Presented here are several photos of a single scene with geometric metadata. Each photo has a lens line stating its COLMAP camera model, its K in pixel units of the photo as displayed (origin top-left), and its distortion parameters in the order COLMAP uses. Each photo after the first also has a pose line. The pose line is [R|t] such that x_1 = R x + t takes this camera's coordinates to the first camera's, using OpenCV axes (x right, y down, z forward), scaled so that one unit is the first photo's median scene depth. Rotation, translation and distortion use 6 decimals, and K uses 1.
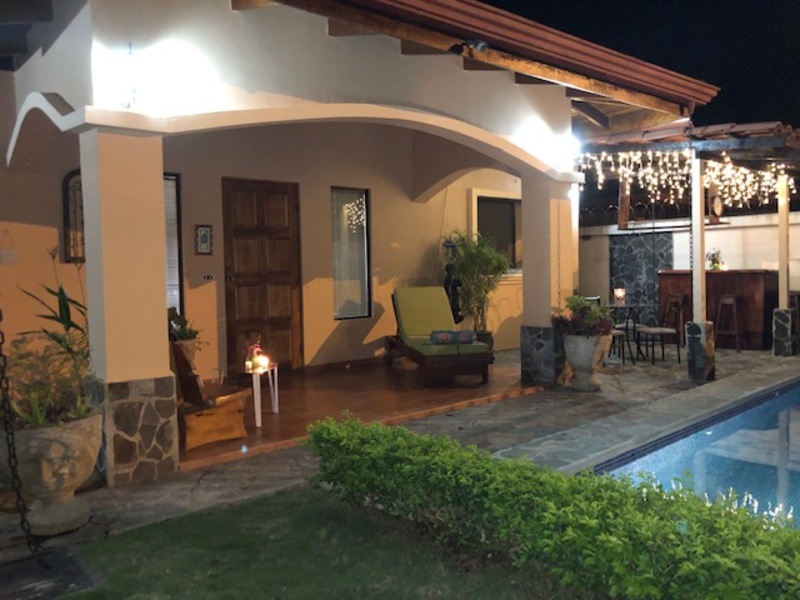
lens RADIAL K [[657.4, 0, 403.8], [0, 657.4, 295.8], [0, 0, 1]] dist [0.007173, 0.016559]
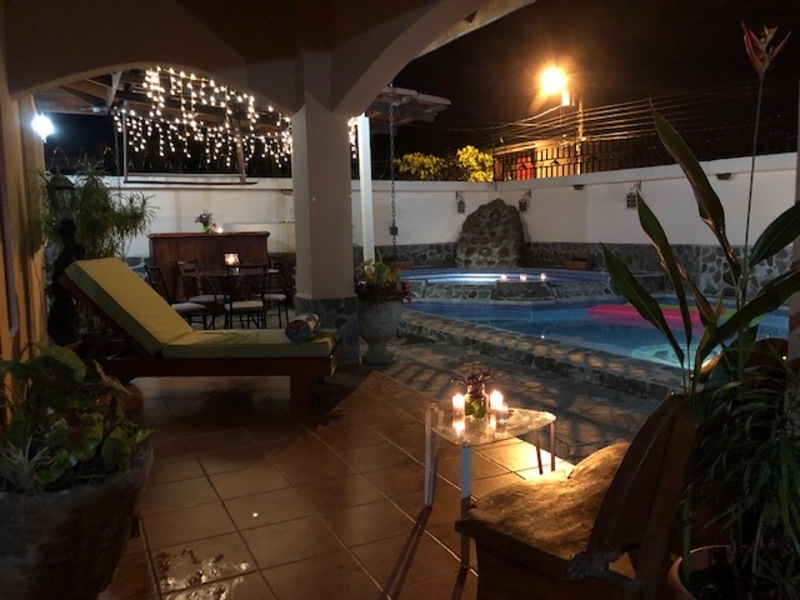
lens RADIAL K [[651.2, 0, 402.7], [0, 651.2, 298.2], [0, 0, 1]] dist [0.009443, 0.002688]
pose [[0.240764, -0.094339, 0.965988, -0.500118], [0.051830, 0.995095, 0.084263, -0.014380], [-0.969199, 0.029779, 0.244472, 0.684472]]
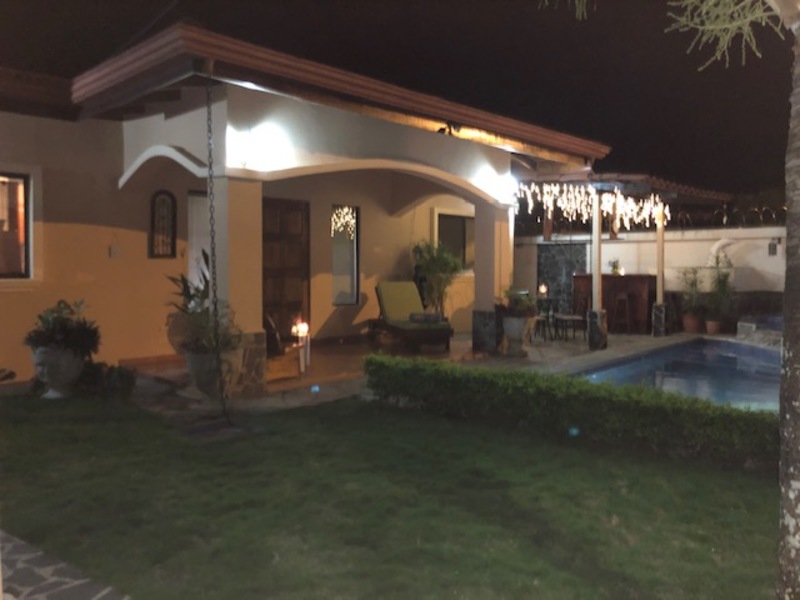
lens RADIAL K [[648.6, 0, 401.6], [0, 648.6, 295.1], [0, 0, 1]] dist [0.005567, -0.000989]
pose [[0.995488, 0.017930, 0.093181, -0.095353], [-0.017927, 0.999839, -0.000868, 0.016181], [-0.093182, -0.000806, 0.995649, -0.336424]]
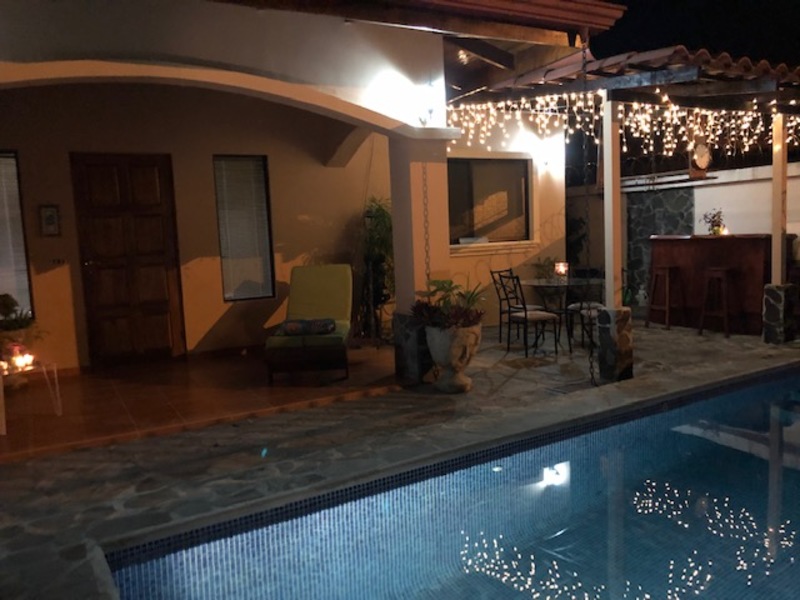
lens RADIAL K [[657.4, 0, 403.8], [0, 657.4, 295.8], [0, 0, 1]] dist [0.007173, 0.016559]
pose [[0.980559, -0.002204, -0.196212, 0.344111], [0.014835, 0.997908, 0.062927, -0.028090], [0.195663, -0.064614, 0.978540, 0.161515]]
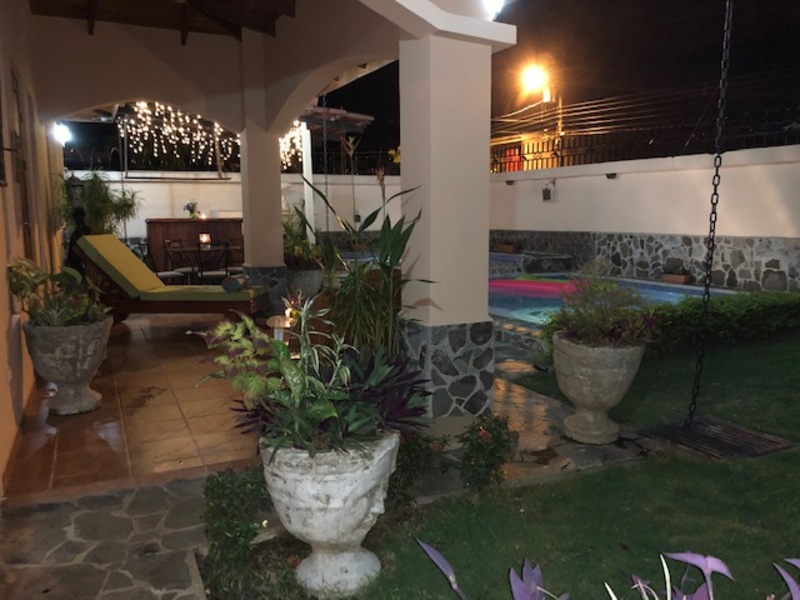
lens RADIAL K [[649.0, 0, 396.9], [0, 649.0, 301.5], [0, 0, 1]] dist [0.003573, 0.003801]
pose [[0.268440, -0.114267, 0.956495, -0.734165], [0.042603, 0.993376, 0.106717, -0.001373], [-0.962354, 0.012102, 0.271530, 0.470026]]
